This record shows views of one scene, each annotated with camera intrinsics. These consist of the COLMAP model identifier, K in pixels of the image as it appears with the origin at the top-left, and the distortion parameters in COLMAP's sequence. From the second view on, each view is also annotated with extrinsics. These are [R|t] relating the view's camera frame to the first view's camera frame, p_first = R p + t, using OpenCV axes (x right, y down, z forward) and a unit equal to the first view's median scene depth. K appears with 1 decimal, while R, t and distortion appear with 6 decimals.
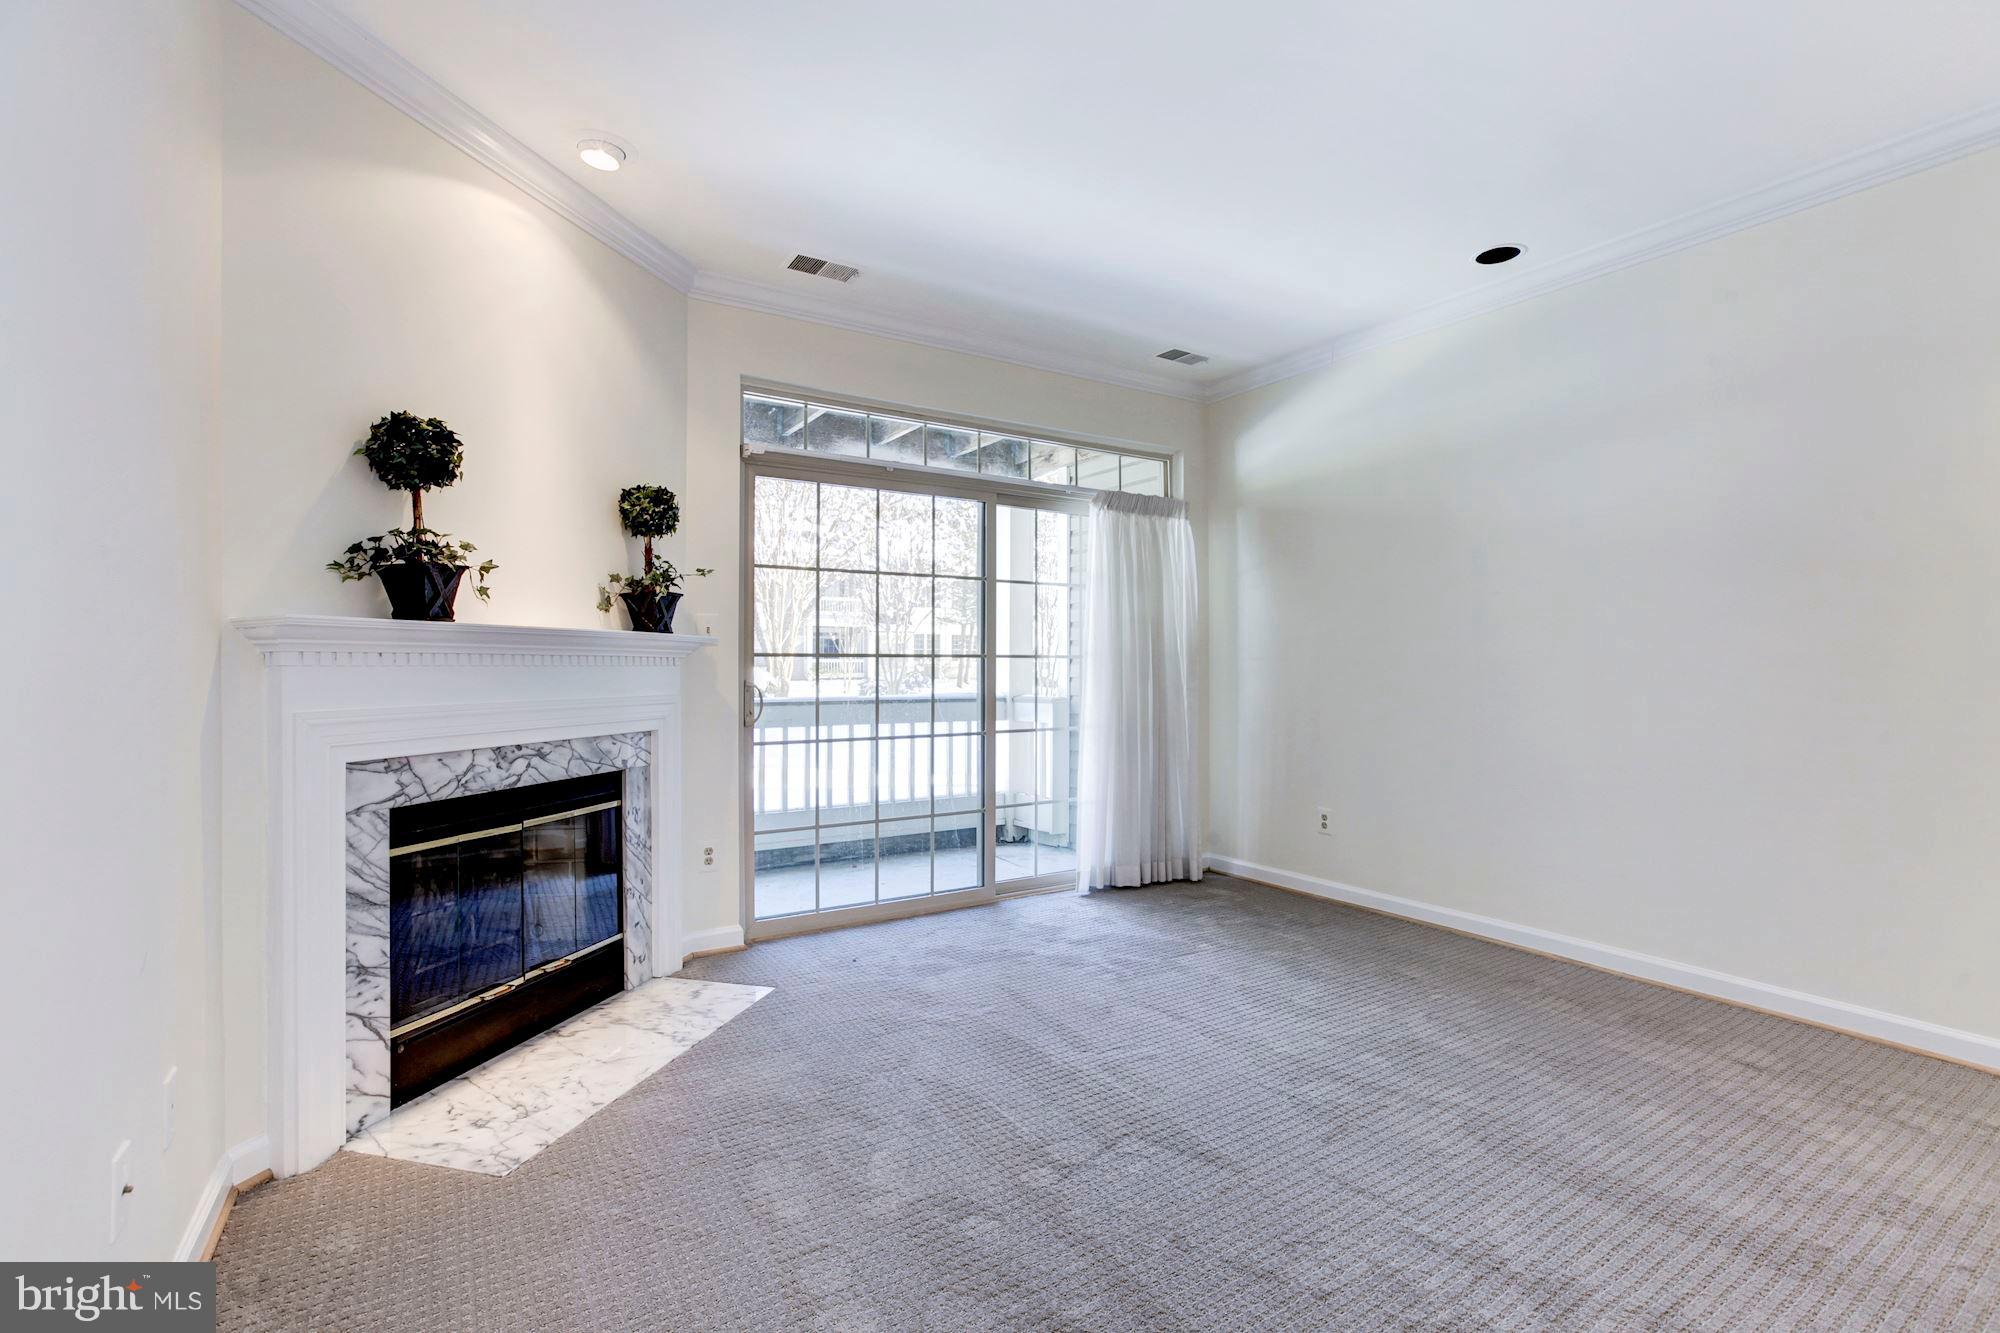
lens RADIAL K [[917.4, 0, 993.1], [0, 917.4, 668.2], [0, 0, 1]] dist [-0.024162, 0.001875]
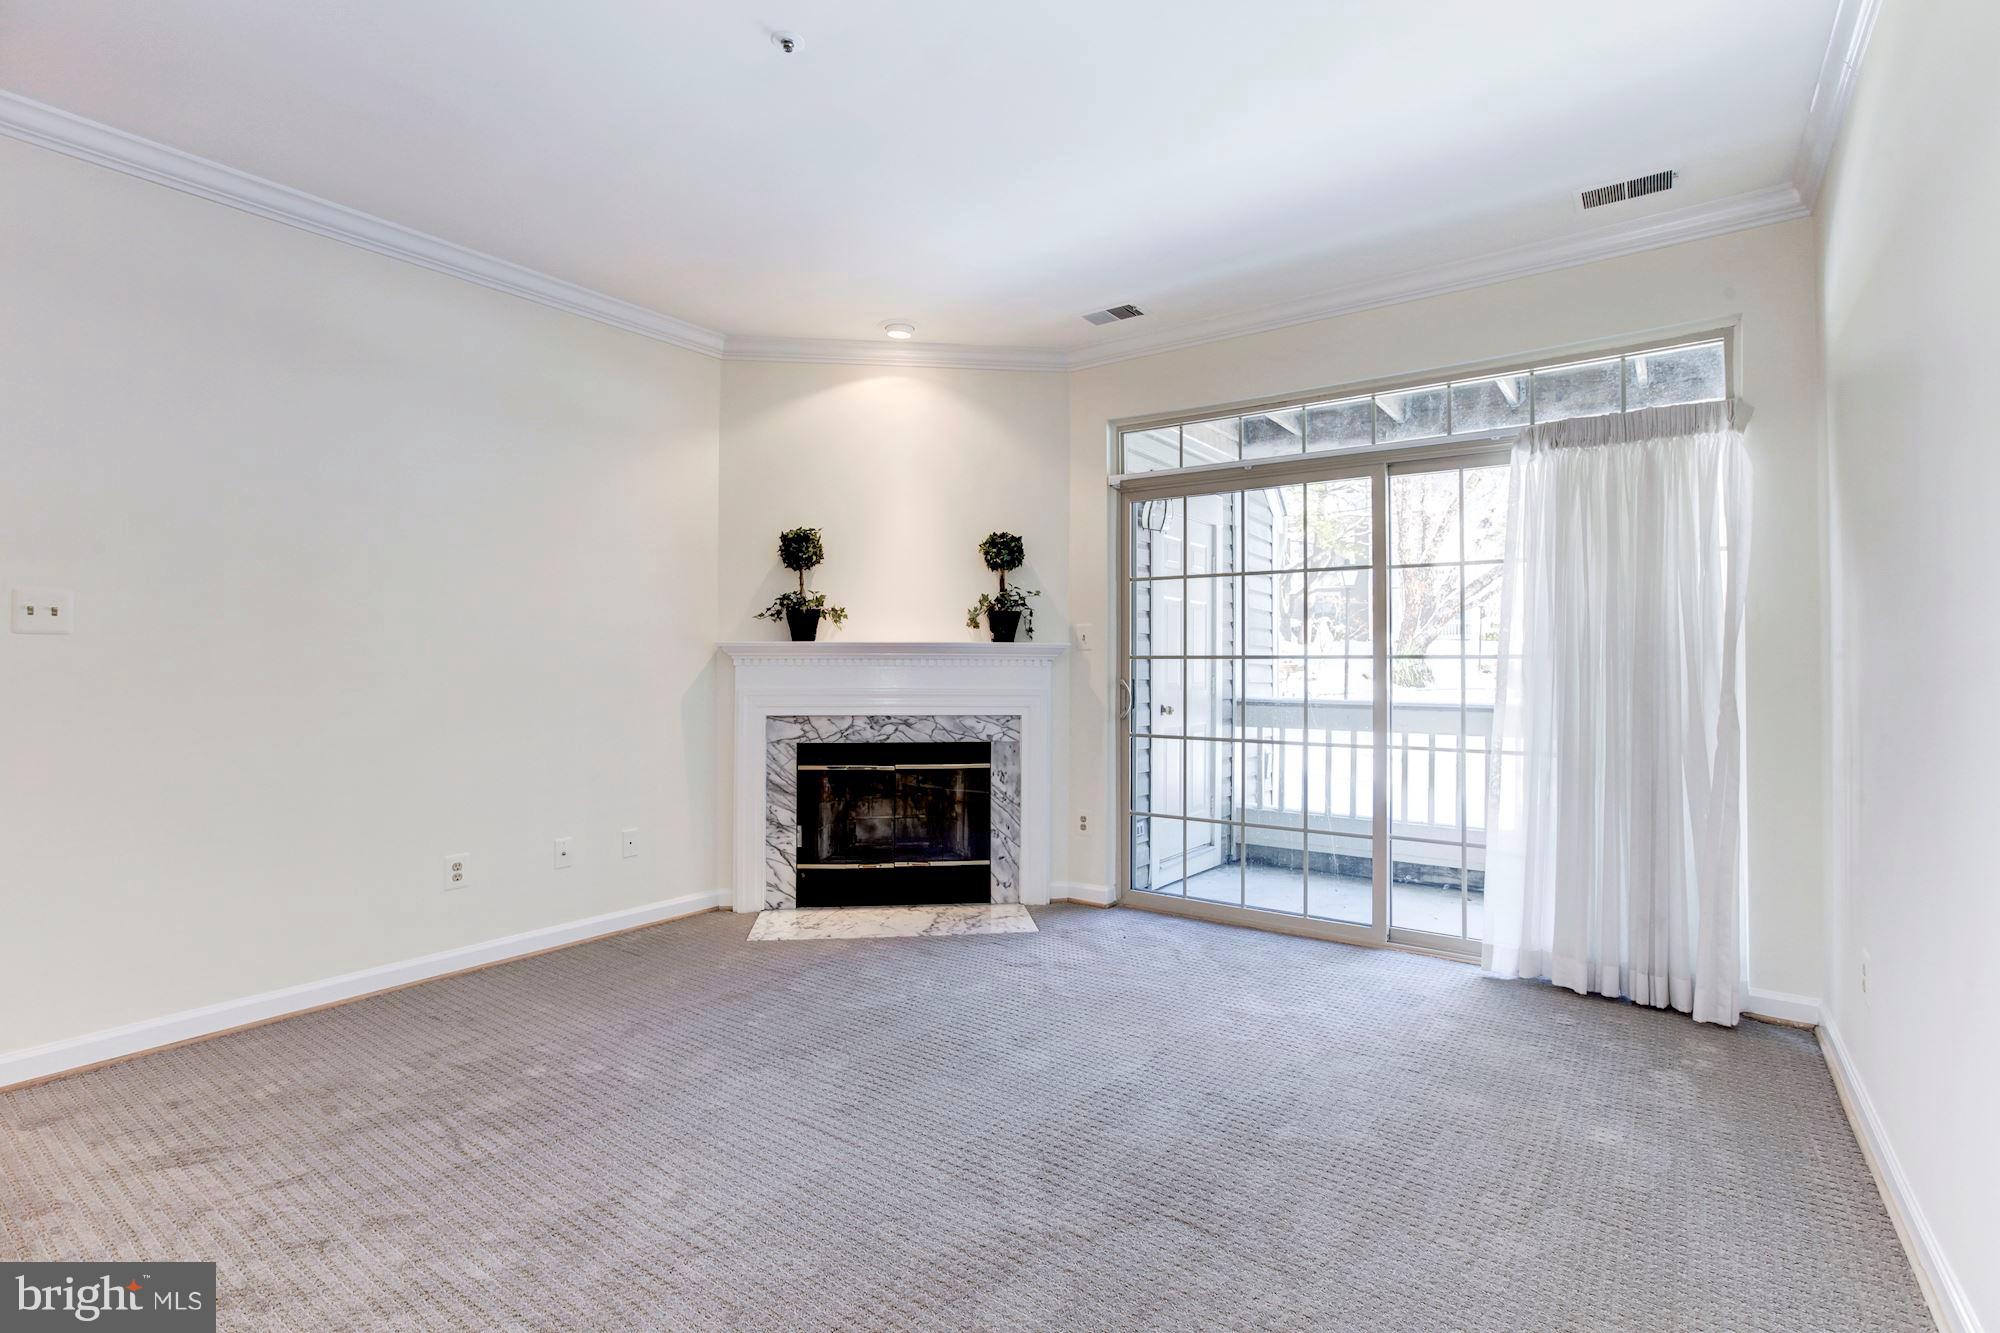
lens RADIAL K [[917.4, 0, 994.9], [0, 917.4, 653.9], [0, 0, 1]] dist [-0.024162, 0.001875]
pose [[0.373598, -0.008543, -0.927551, 0.890306], [-0.005022, 0.999924, -0.011232, -0.006279], [0.927577, 0.008854, 0.373527, 0.490511]]
